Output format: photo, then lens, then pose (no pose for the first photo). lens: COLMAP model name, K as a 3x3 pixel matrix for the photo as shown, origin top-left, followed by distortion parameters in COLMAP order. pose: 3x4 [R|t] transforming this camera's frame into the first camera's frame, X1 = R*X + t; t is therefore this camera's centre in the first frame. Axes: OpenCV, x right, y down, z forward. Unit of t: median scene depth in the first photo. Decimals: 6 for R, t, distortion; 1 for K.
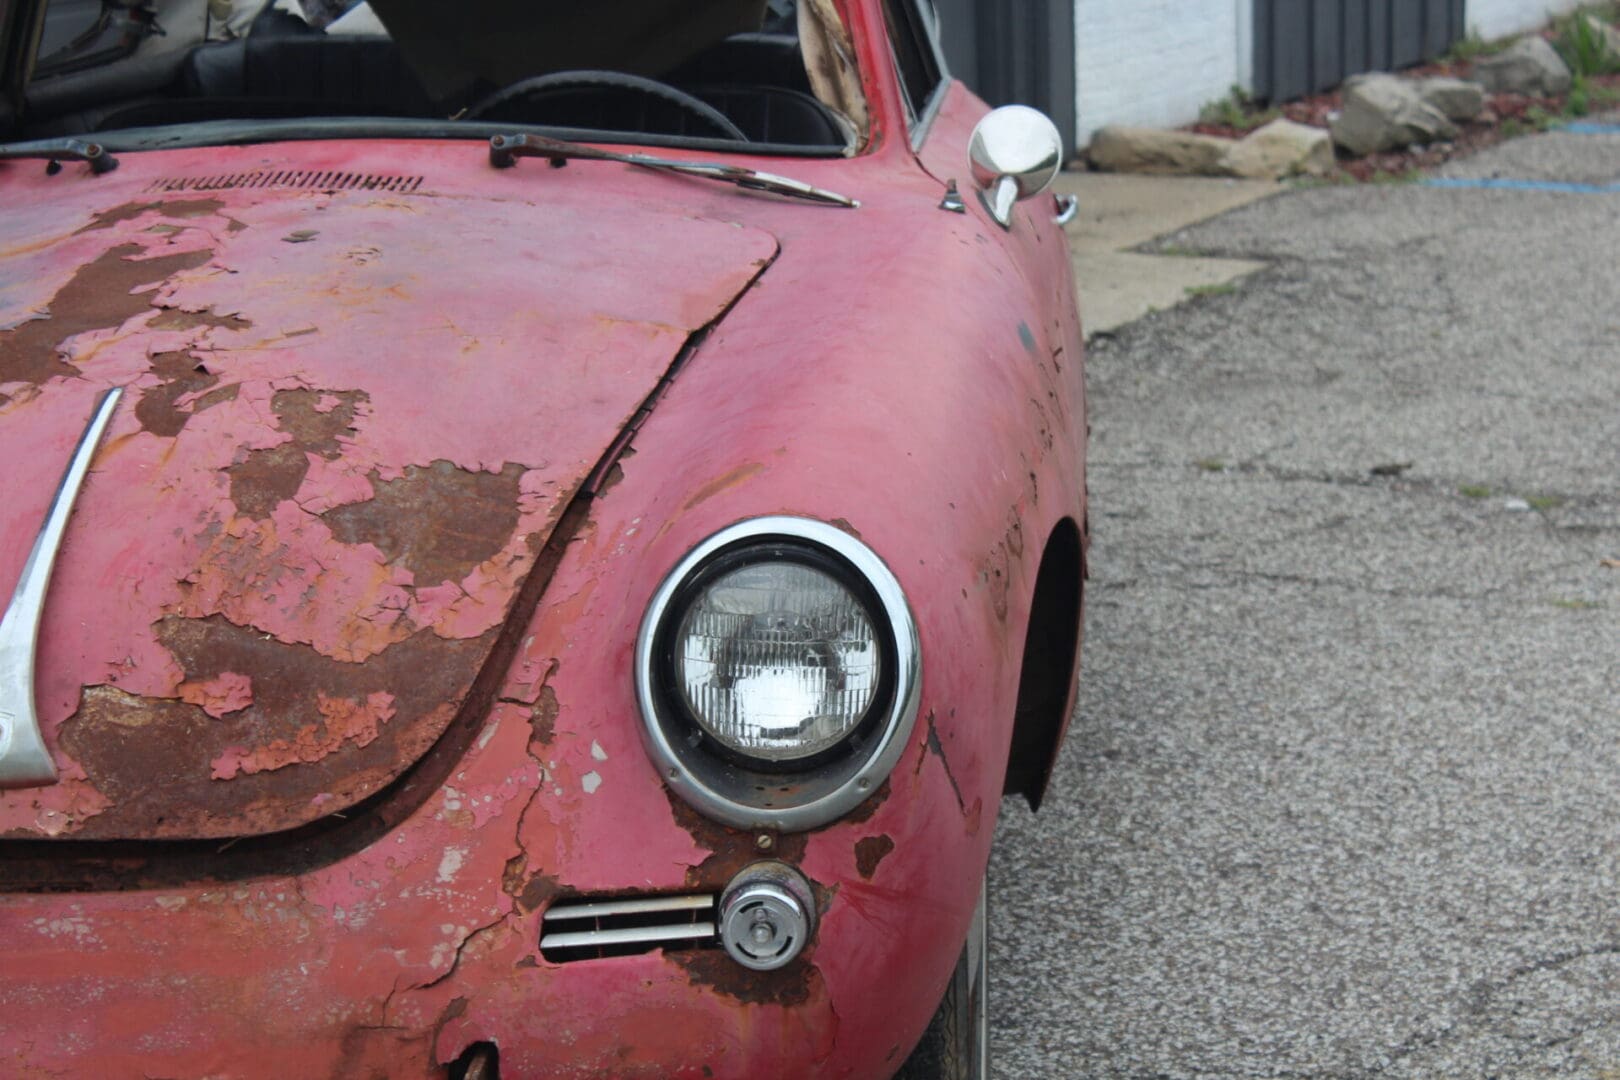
lens RADIAL K [[3893.6, 0, 810.0], [0, 3893.6, 540.0], [0, 0, 1]] dist [0.095951, 0.216360]
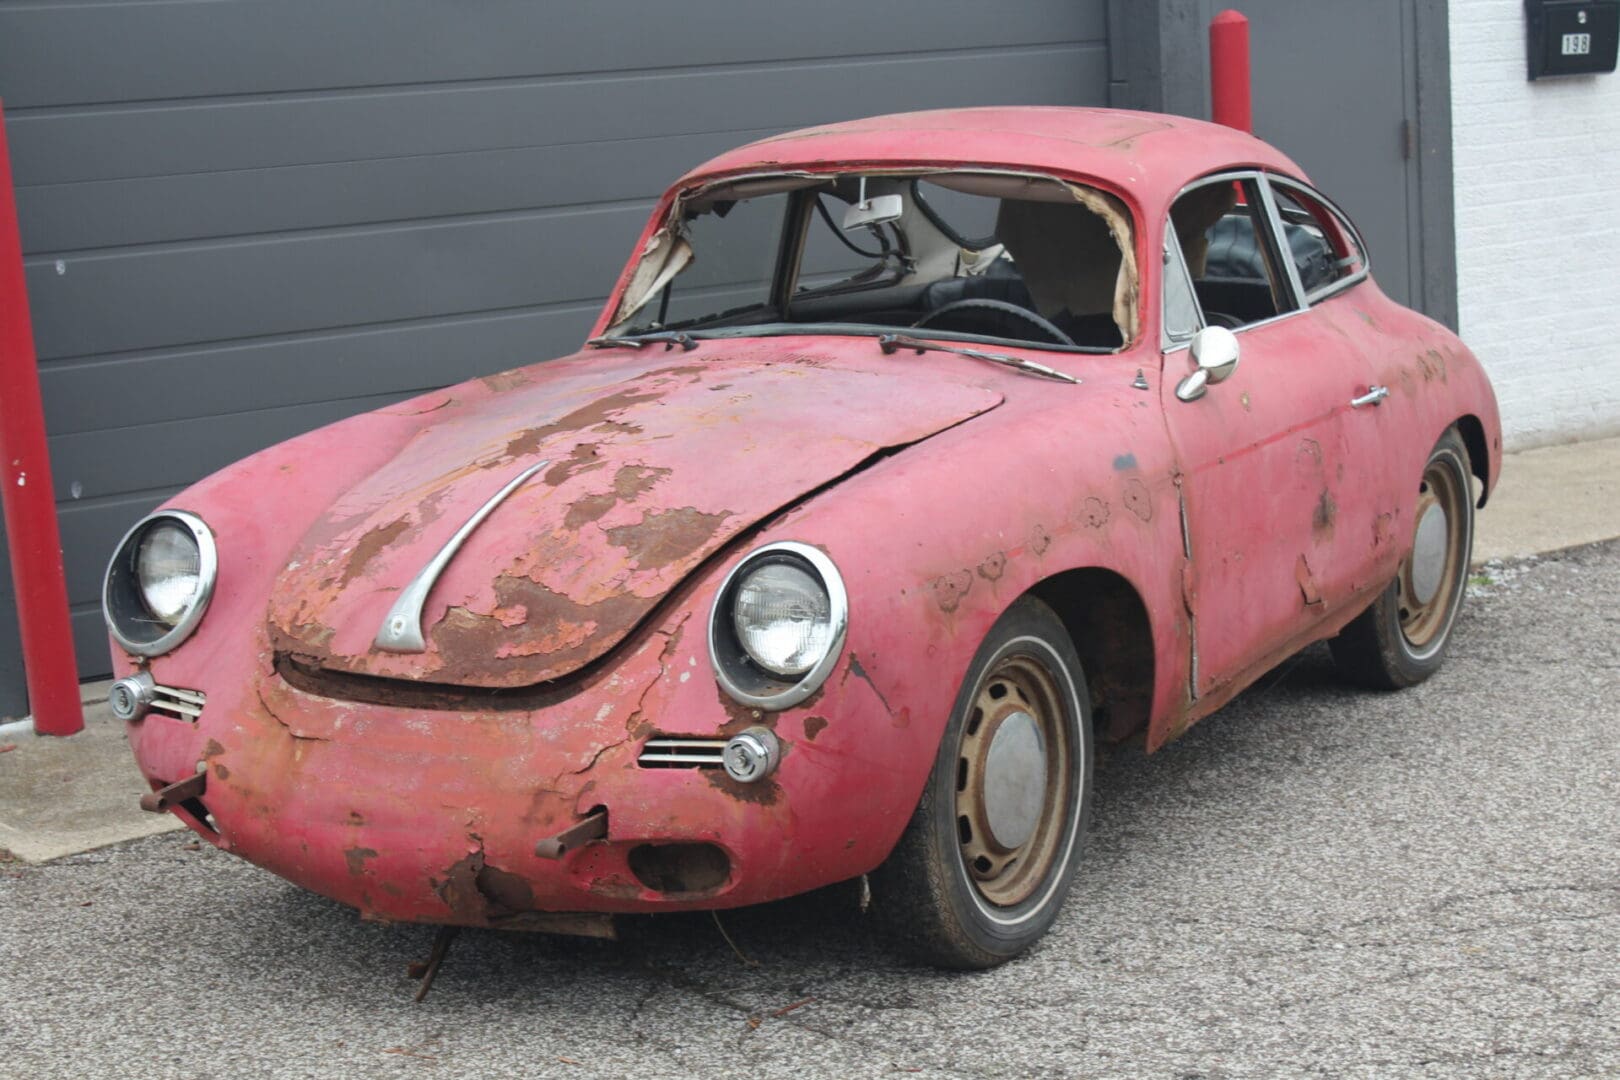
lens RADIAL K [[3120.2, 0, 810.0], [0, 3120.2, 540.0], [0, 0, 1]] dist [0.011140, 0.157159]
pose [[0.901333, 0.055692, -0.429531, 0.614275], [-0.073159, 0.997026, -0.024245, 0.027707], [0.426904, 0.053277, 0.902726, -0.315171]]
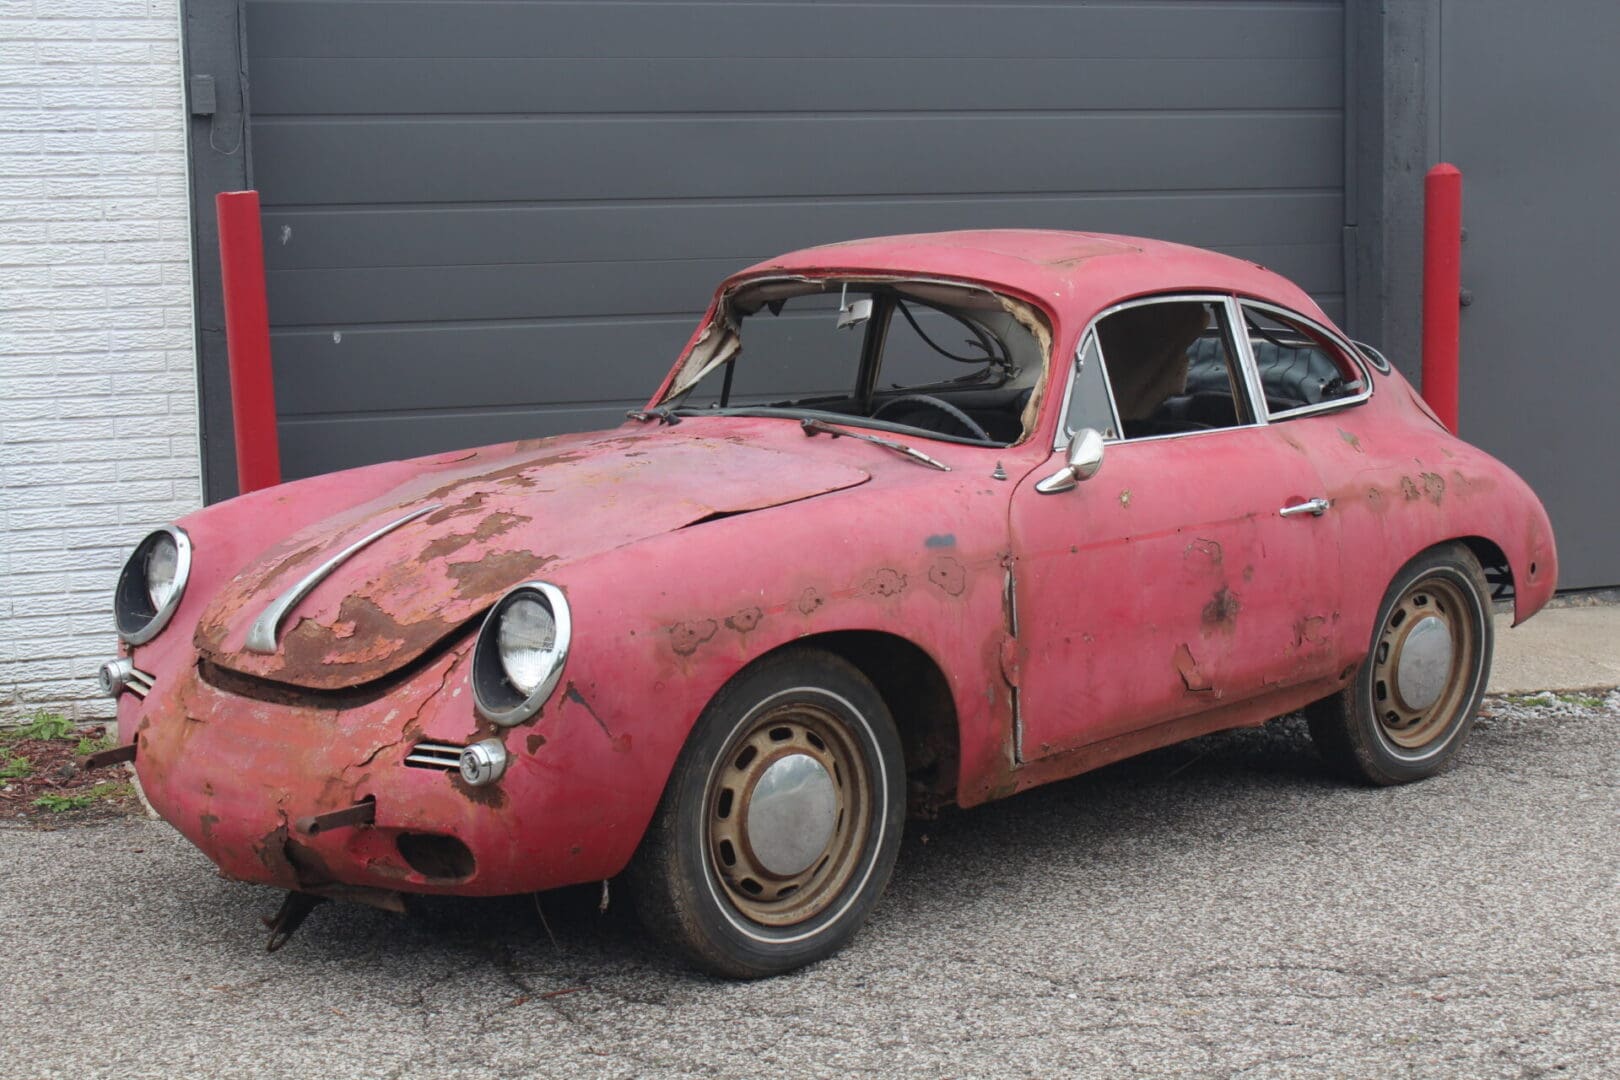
lens RADIAL K [[2749.3, 0, 810.0], [0, 2749.3, 540.0], [0, 0, 1]] dist [-0.020343, -0.028907]
pose [[0.750000, 0.099638, -0.653890, 1.040361], [-0.154844, 0.987567, -0.027121, -0.009593], [0.643058, 0.121592, 0.756103, -0.033248]]
